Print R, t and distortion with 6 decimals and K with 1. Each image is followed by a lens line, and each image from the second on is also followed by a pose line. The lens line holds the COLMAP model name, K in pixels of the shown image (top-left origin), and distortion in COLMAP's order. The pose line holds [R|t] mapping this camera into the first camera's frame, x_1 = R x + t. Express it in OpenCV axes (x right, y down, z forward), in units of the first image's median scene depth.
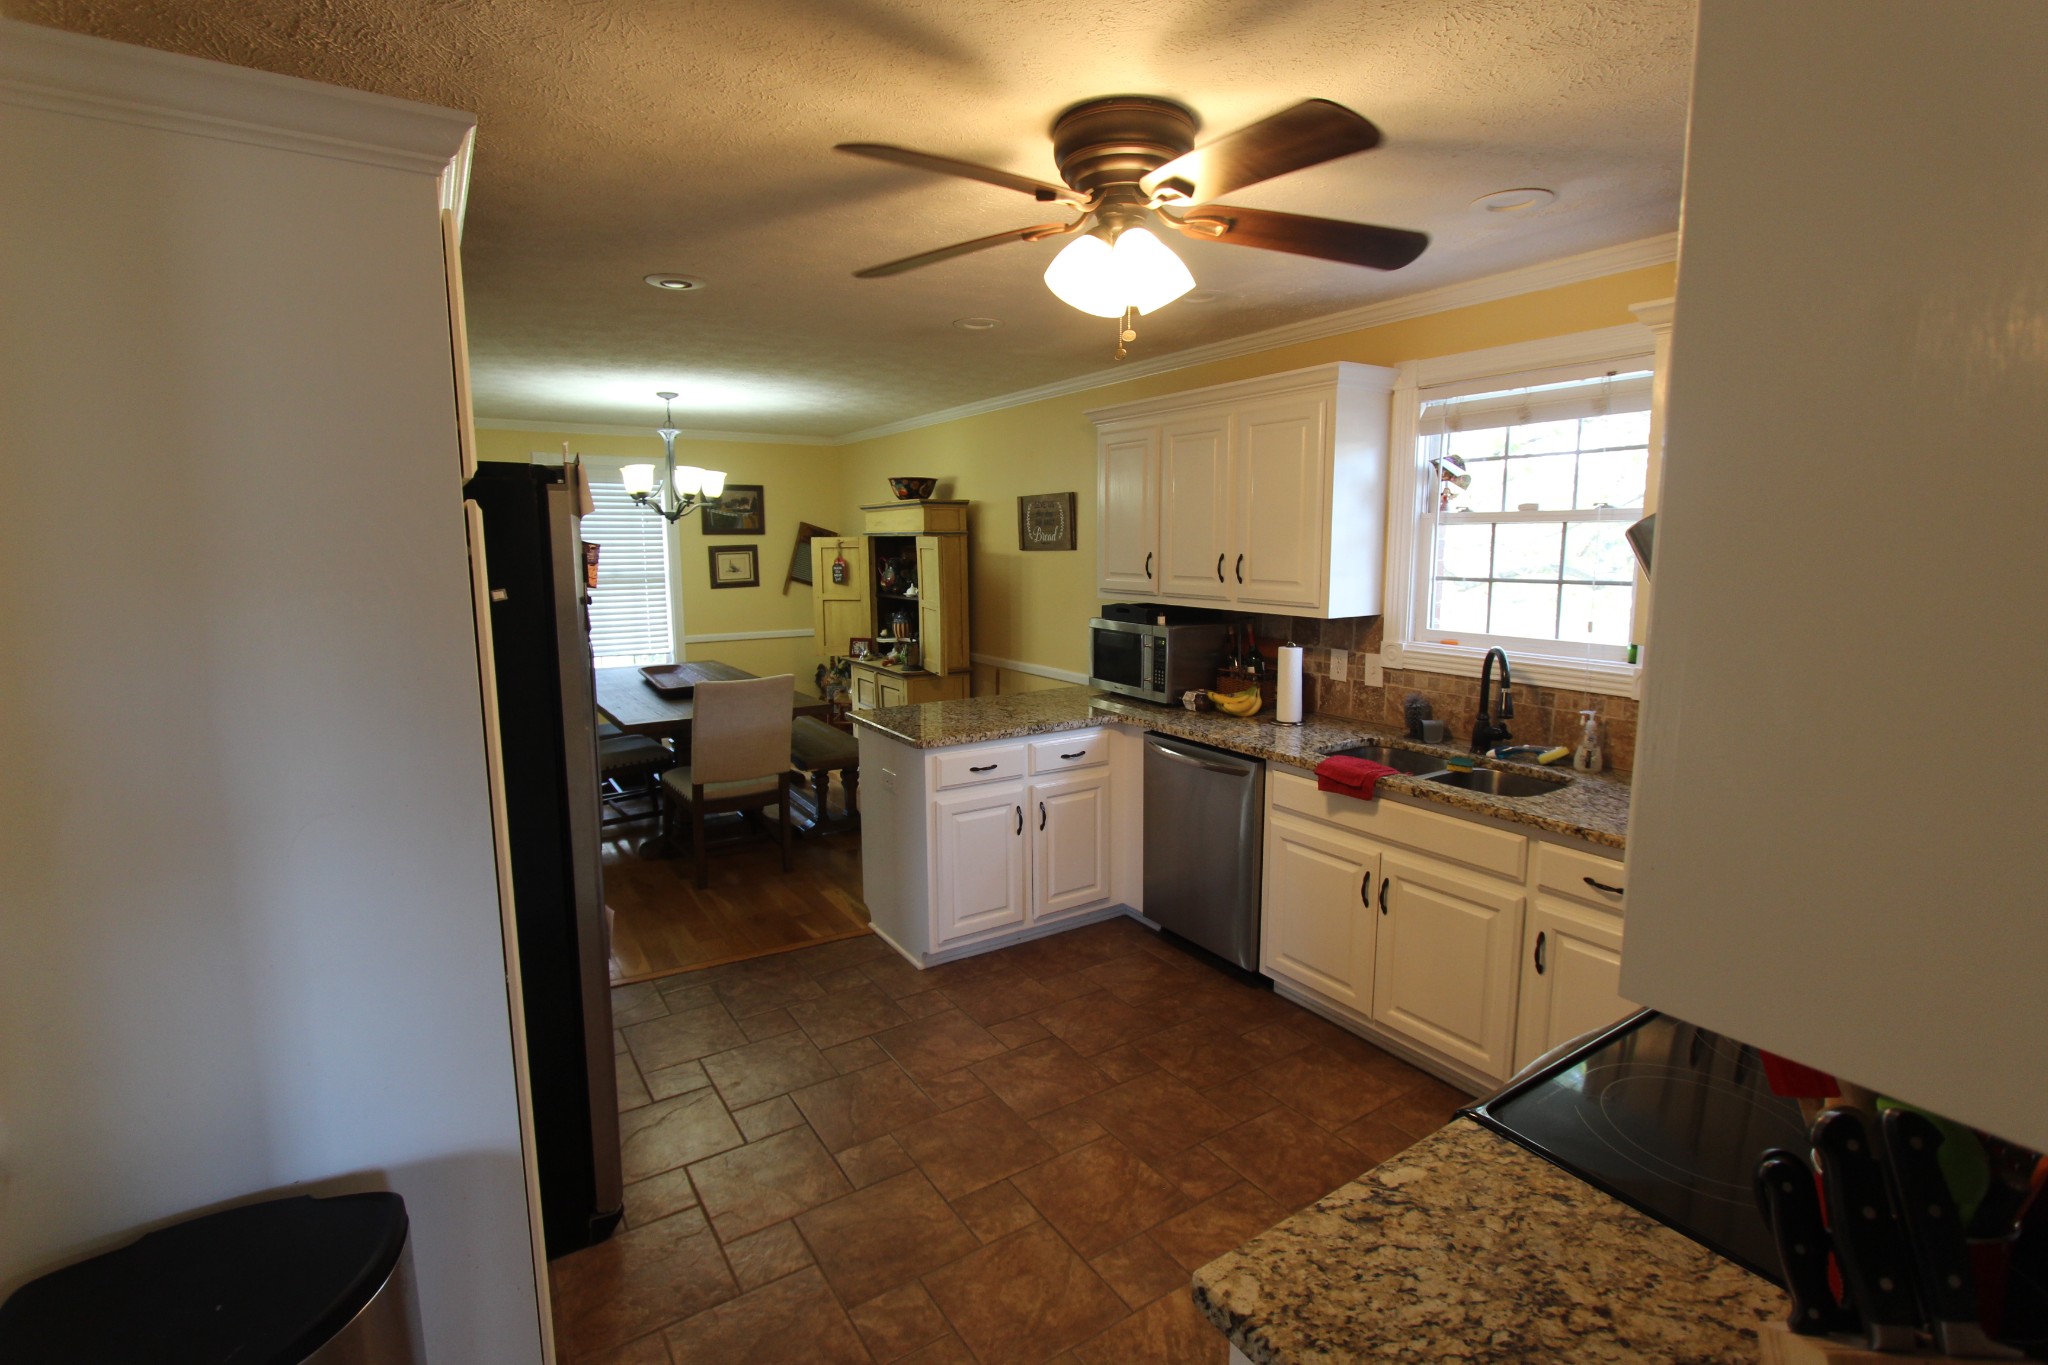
lens RADIAL K [[945.9, 0, 1033.0], [0, 945.9, 677.0], [0, 0, 1]] dist [-0.011915, 0.000348]
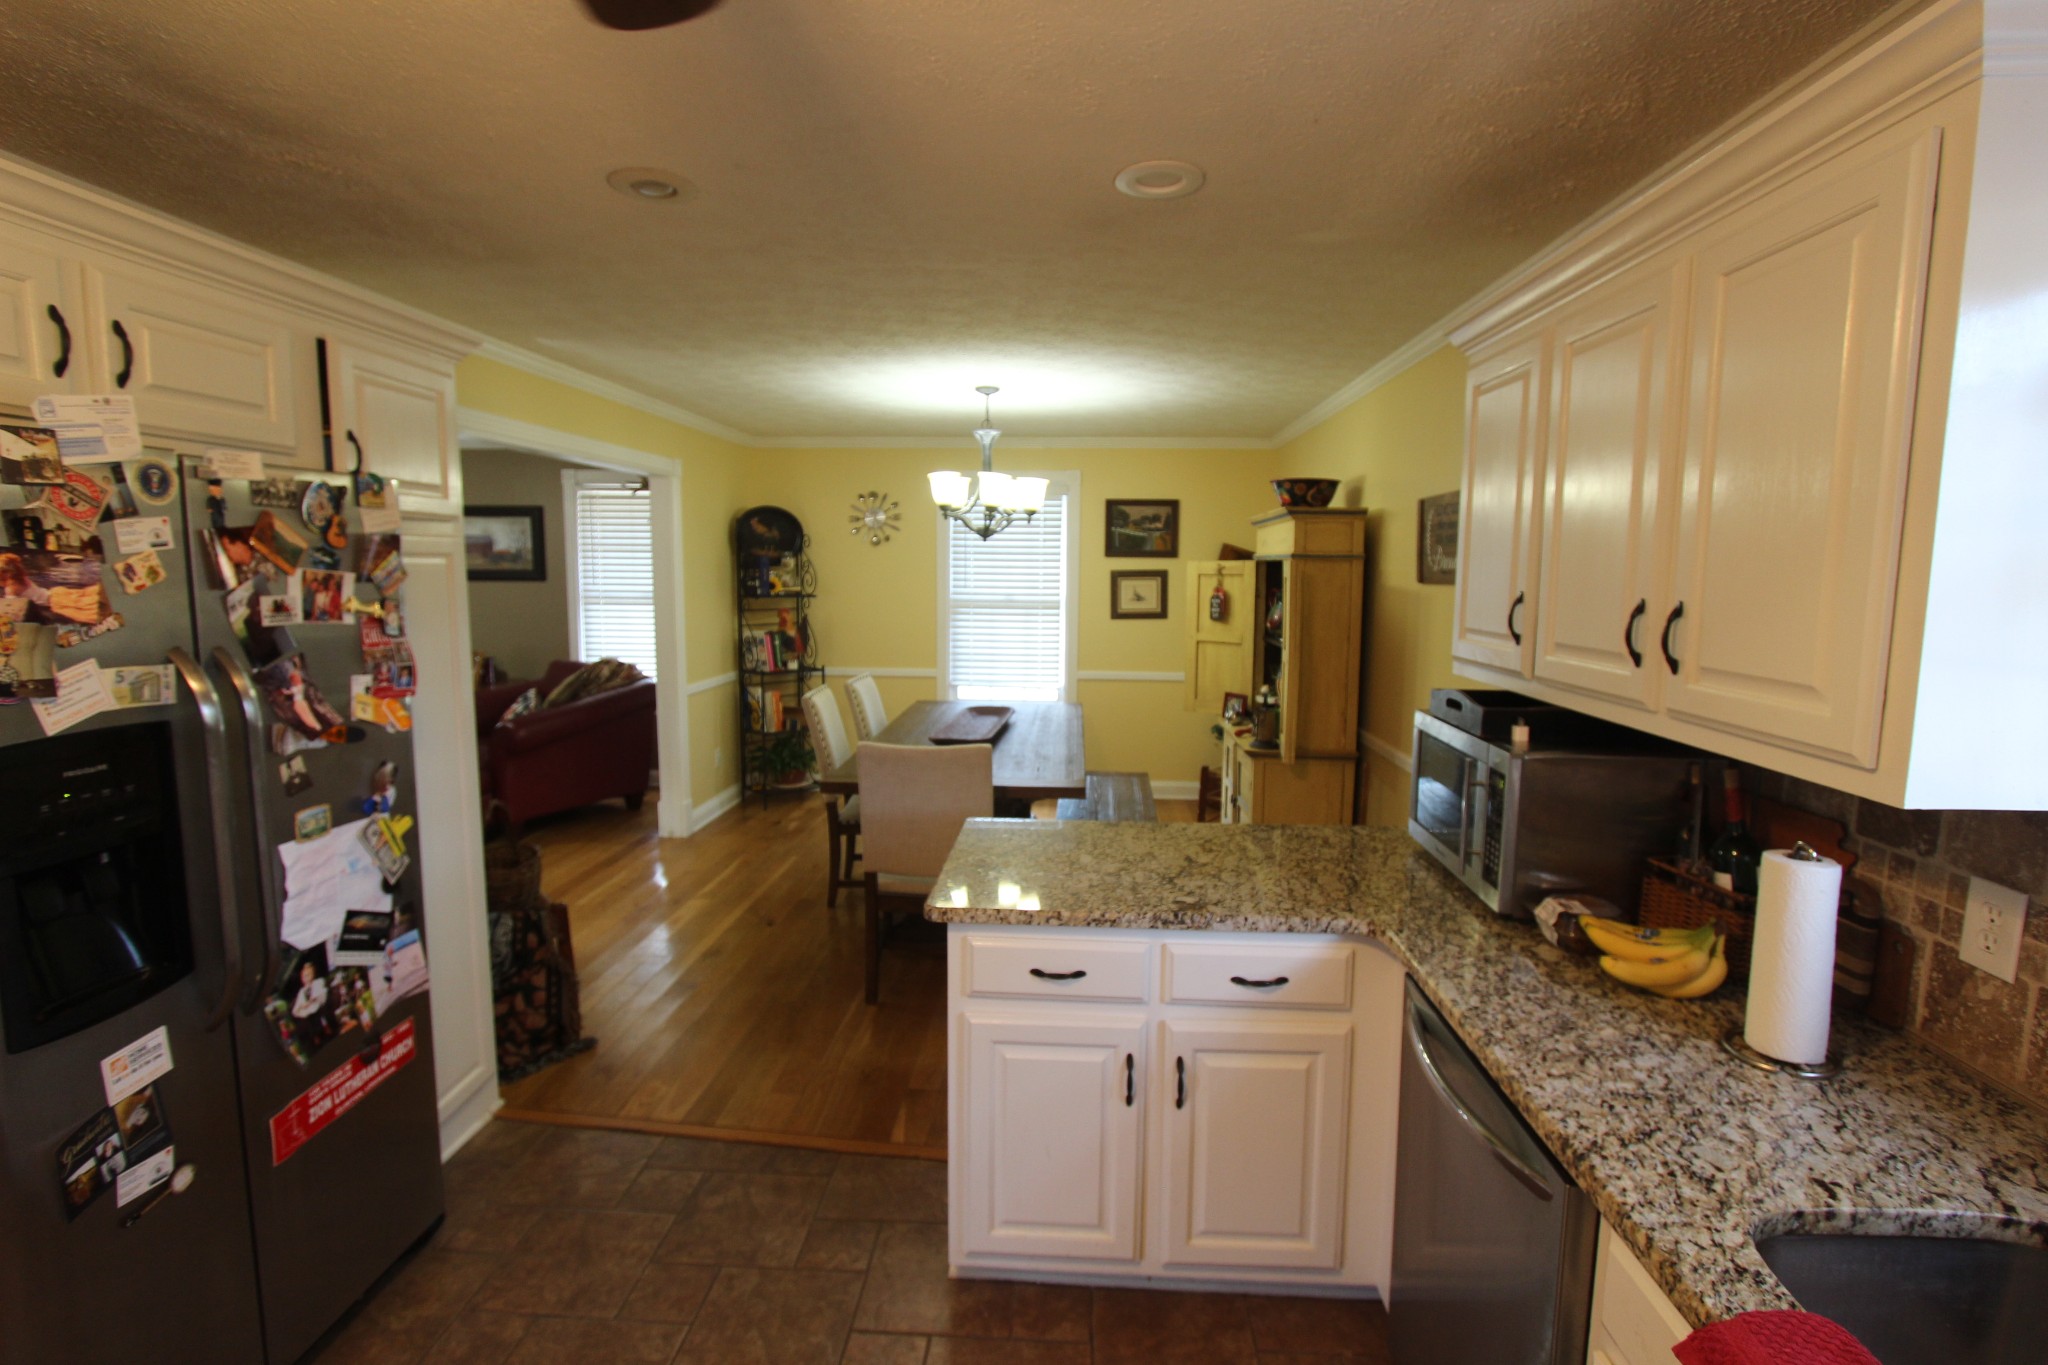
lens RADIAL K [[945.9, 0, 1033.0], [0, 945.9, 677.0], [0, 0, 1]] dist [-0.011915, 0.000348]
pose [[0.805412, 0.079893, -0.587306, 0.243418], [-0.096723, 0.995308, 0.002752, -0.074727], [0.584770, 0.054589, 0.809360, 0.531096]]
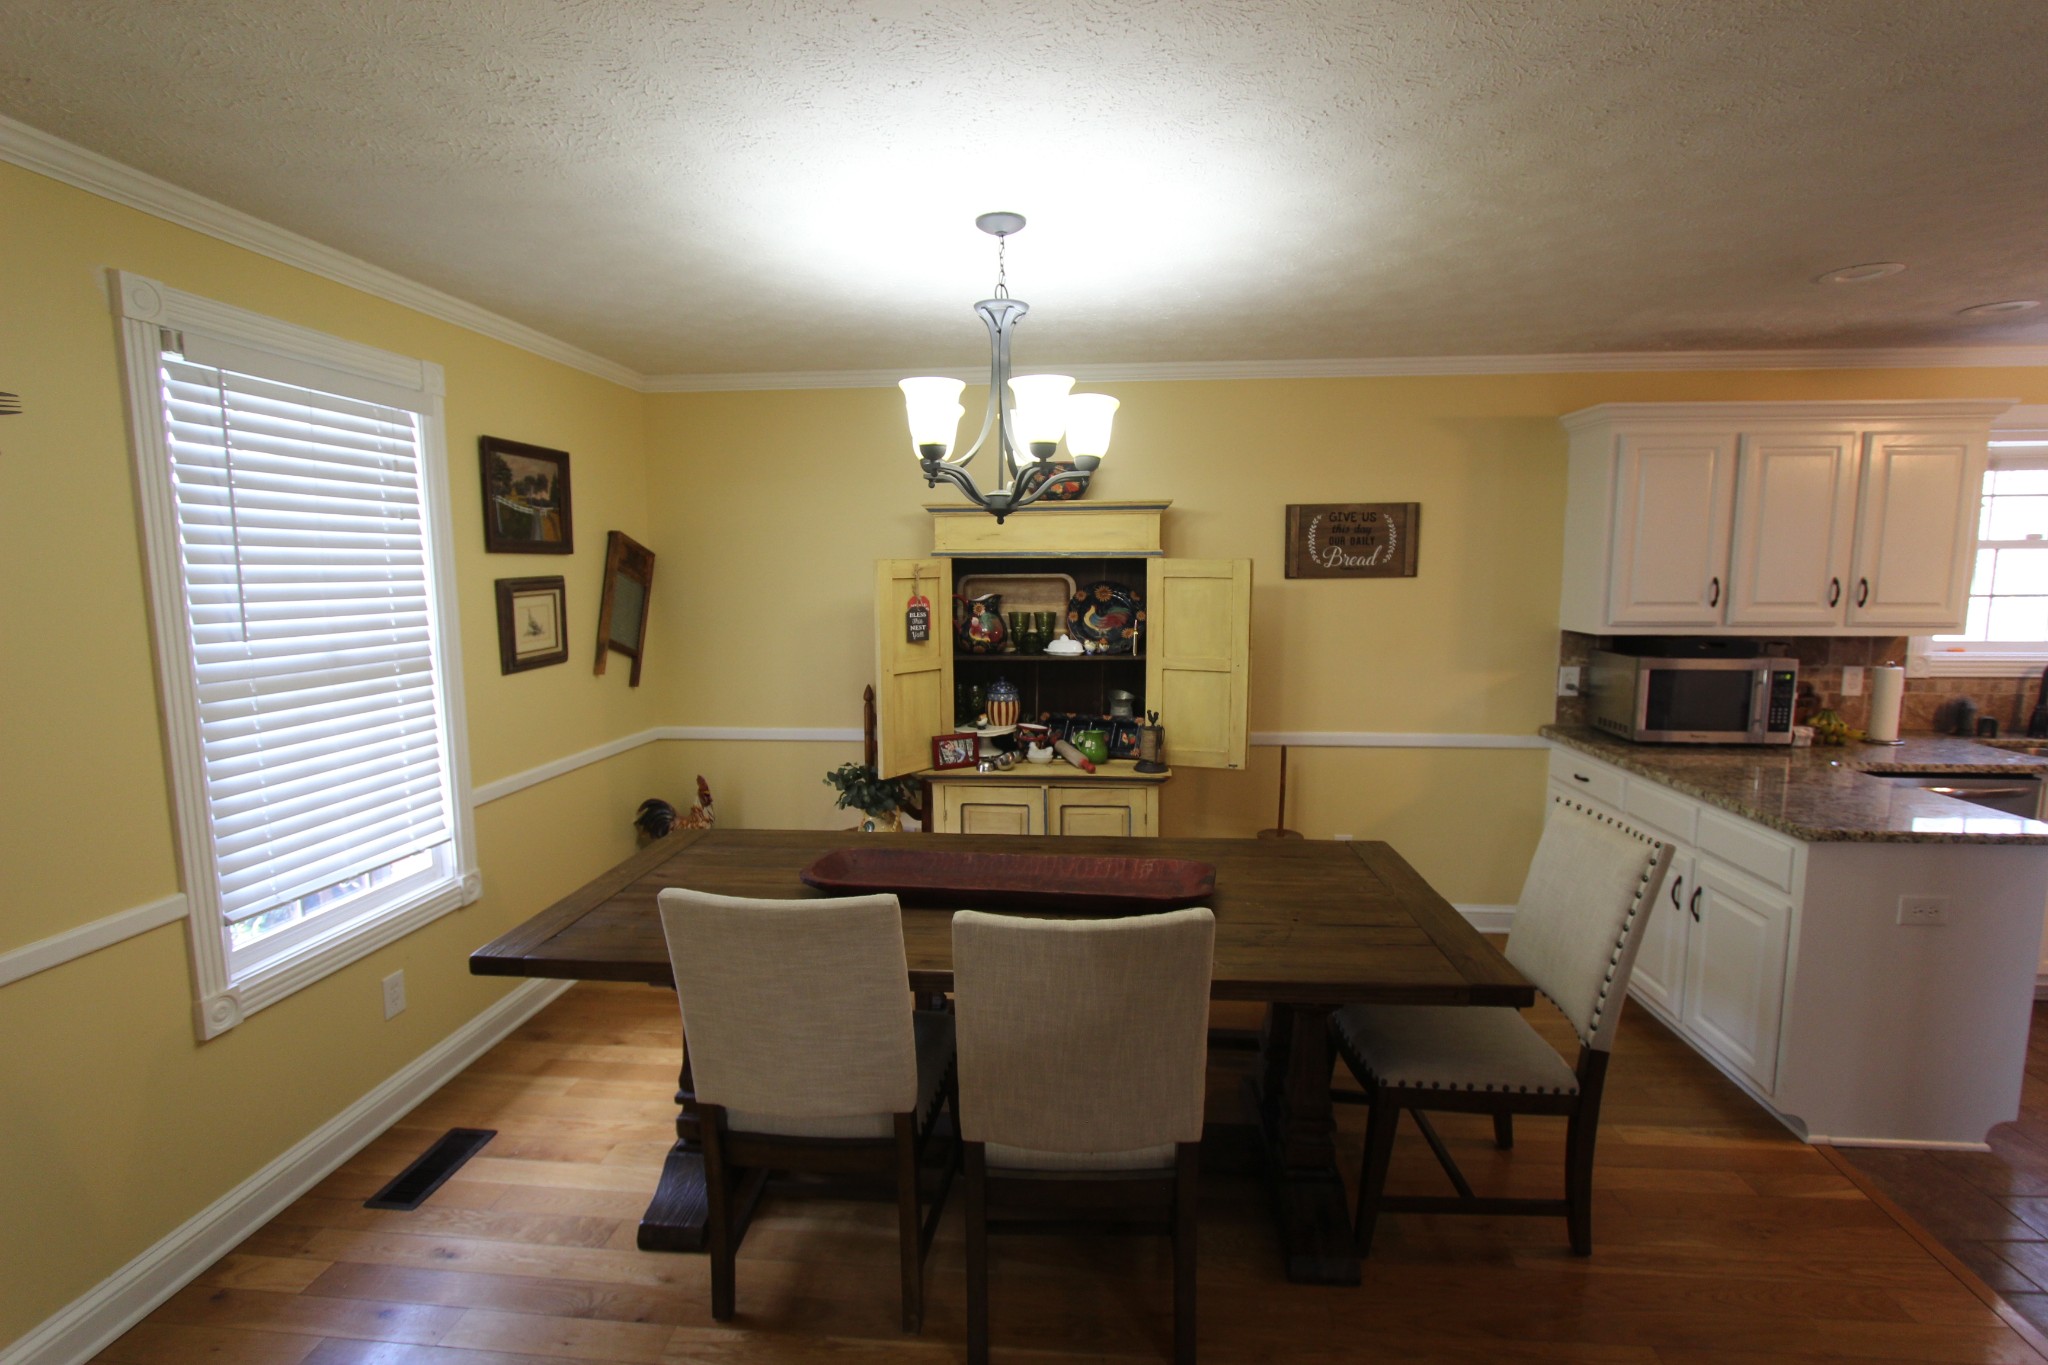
lens RADIAL K [[945.9, 0, 1033.0], [0, 945.9, 677.0], [0, 0, 1]] dist [-0.011915, 0.000348]
pose [[0.614587, -0.091315, 0.783546, -1.105699], [0.116021, 0.992939, 0.024715, -0.155868], [-0.780270, 0.075718, 0.620842, 1.109191]]
